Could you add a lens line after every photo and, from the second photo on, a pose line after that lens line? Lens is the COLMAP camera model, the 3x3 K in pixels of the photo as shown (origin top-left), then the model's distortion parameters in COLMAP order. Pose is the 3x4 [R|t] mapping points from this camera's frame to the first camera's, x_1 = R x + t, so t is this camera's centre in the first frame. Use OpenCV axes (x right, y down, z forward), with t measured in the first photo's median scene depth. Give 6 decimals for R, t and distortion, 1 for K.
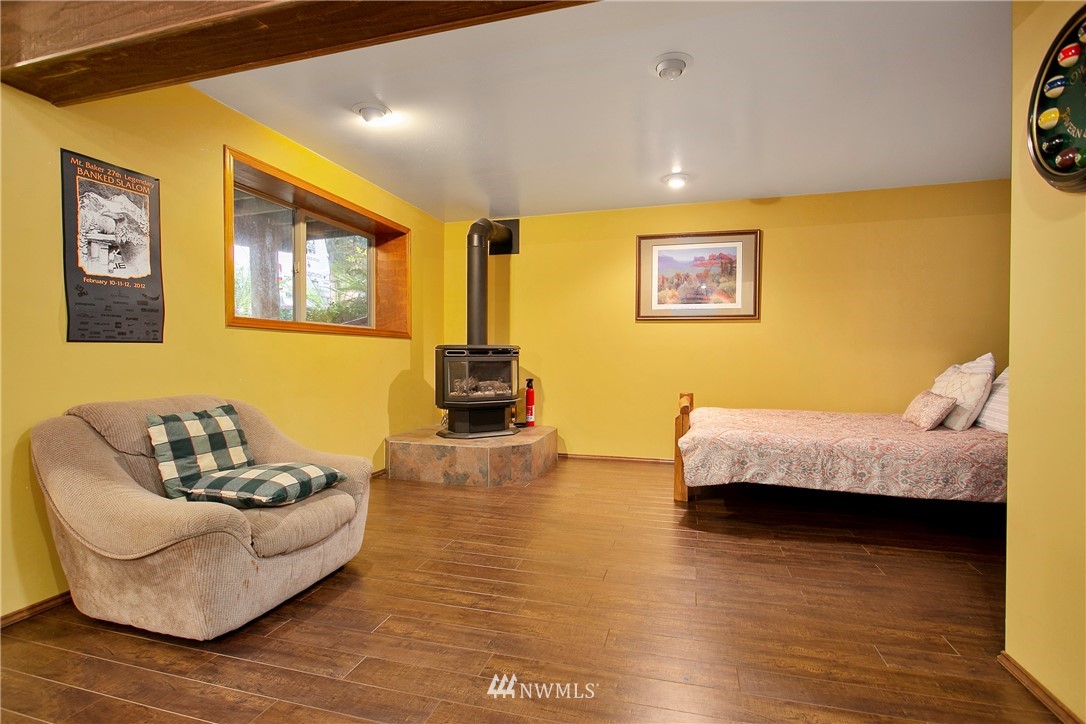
lens RADIAL K [[512.9, 0, 539.9], [0, 512.9, 377.9], [0, 0, 1]] dist [-0.009030, 0.000494]
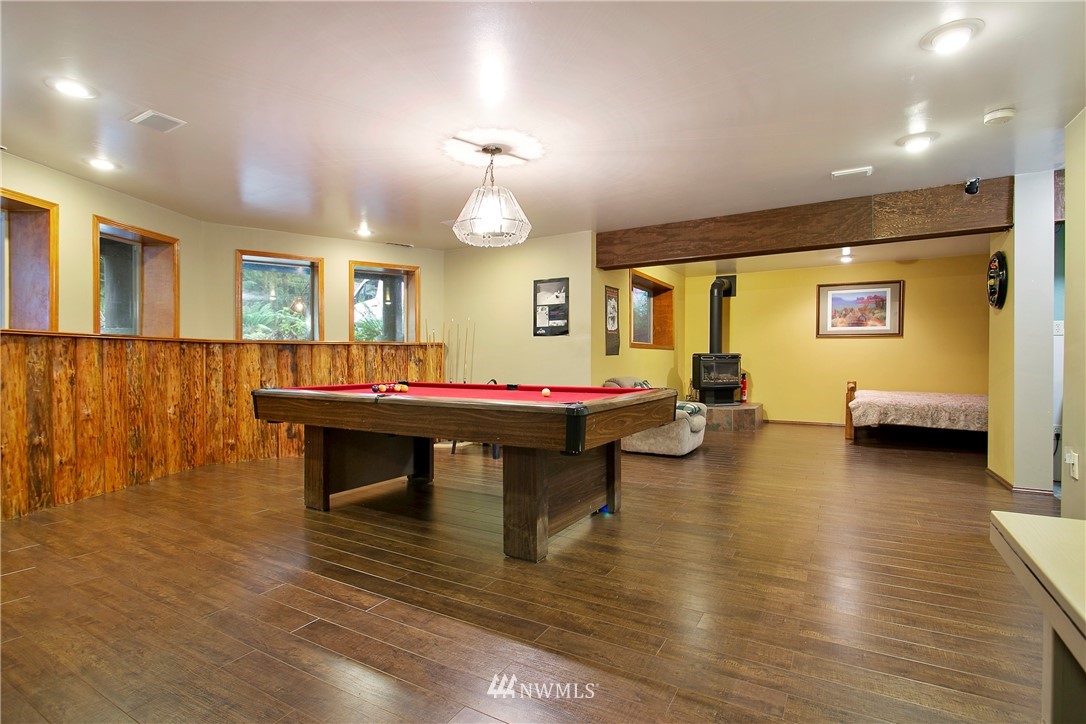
lens RADIAL K [[512.9, 0, 539.9], [0, 512.9, 377.9], [0, 0, 1]] dist [-0.009030, 0.000494]
pose [[0.968728, 0.005512, -0.248062, -0.269405], [-0.006710, 0.999970, -0.003986, 0.029761], [0.248033, 0.005525, 0.968736, -0.817727]]
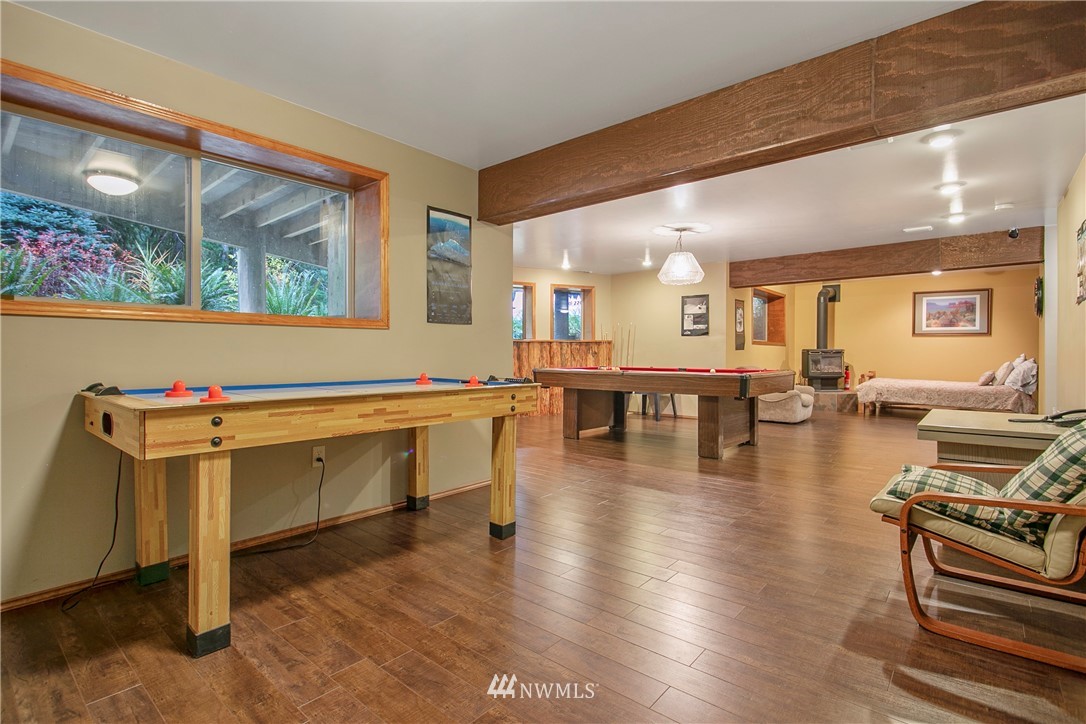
lens RADIAL K [[522.2, 0, 543.0], [0, 522.2, 362.0], [0, 0, 1]] dist [0.000149, 0.000488]
pose [[0.915547, 0.007537, -0.402140, -0.311755], [-0.018950, 0.999522, -0.024410, 0.064206], [0.401764, 0.029970, 0.915253, -1.434754]]
